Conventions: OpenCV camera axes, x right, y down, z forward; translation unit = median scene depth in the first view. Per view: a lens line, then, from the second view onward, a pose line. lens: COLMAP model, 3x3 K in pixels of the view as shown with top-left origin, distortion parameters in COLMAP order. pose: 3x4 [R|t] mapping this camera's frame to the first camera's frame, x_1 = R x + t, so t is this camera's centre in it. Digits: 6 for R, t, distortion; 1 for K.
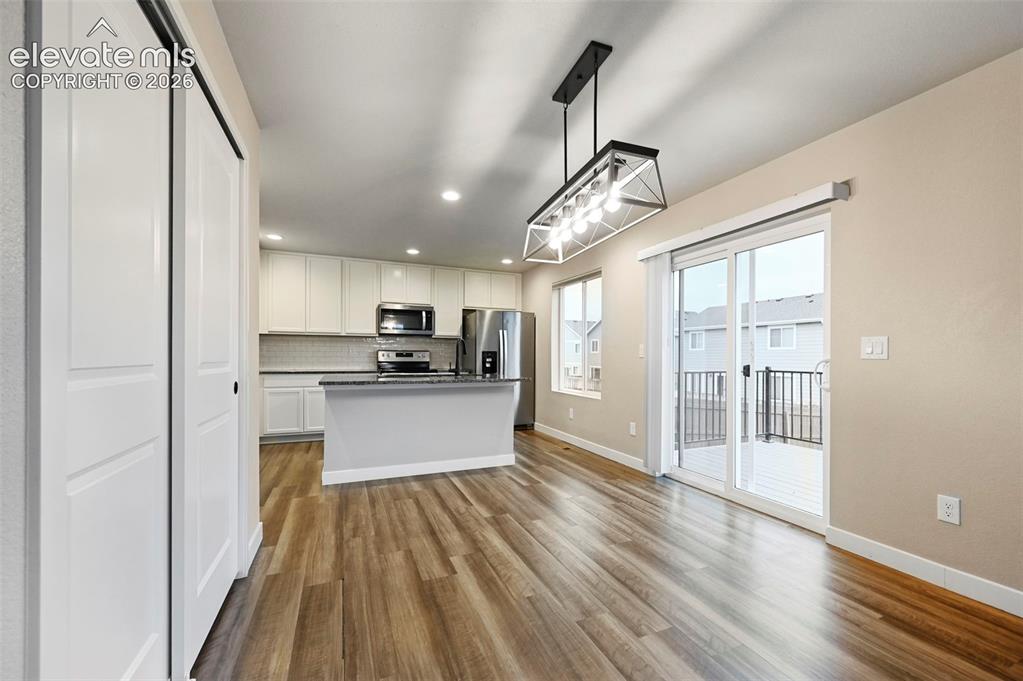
lens RADIAL K [[407.5, 0, 521.3], [0, 407.5, 355.2], [0, 0, 1]] dist [0.000172, 0.000040]
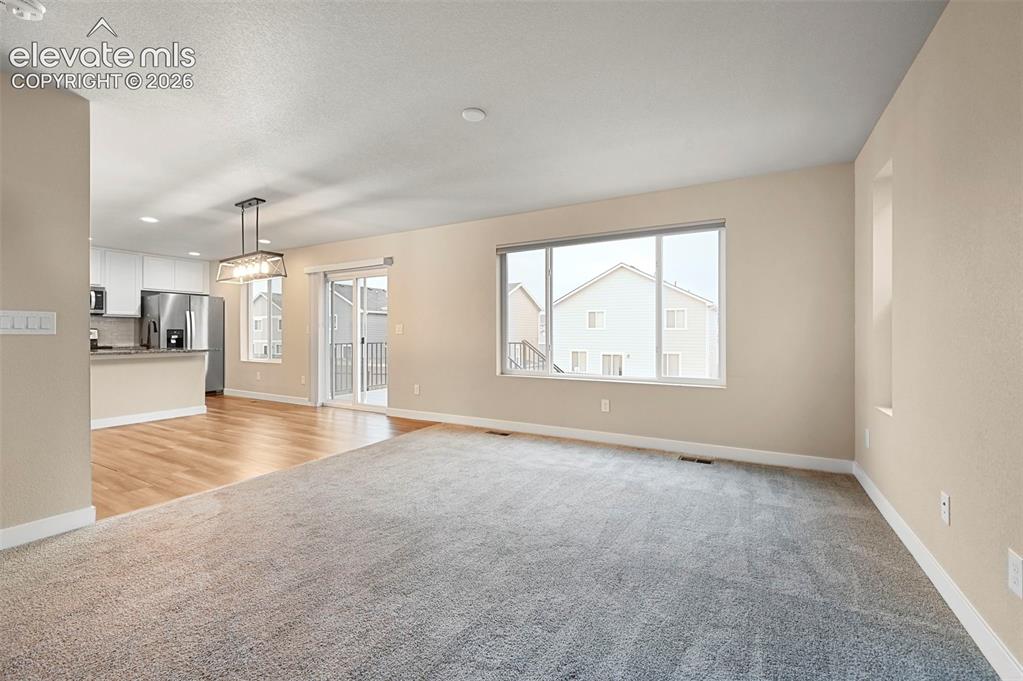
lens RADIAL K [[420.3, 0, 533.5], [0, 420.3, 332.1], [0, 0, 1]] dist [0.000729, 0.000210]
pose [[0.783785, -0.004224, 0.621018, -0.024255], [0.003179, 0.999991, 0.002789, -0.002114], [-0.621024, -0.000212, 0.783791, -0.620270]]
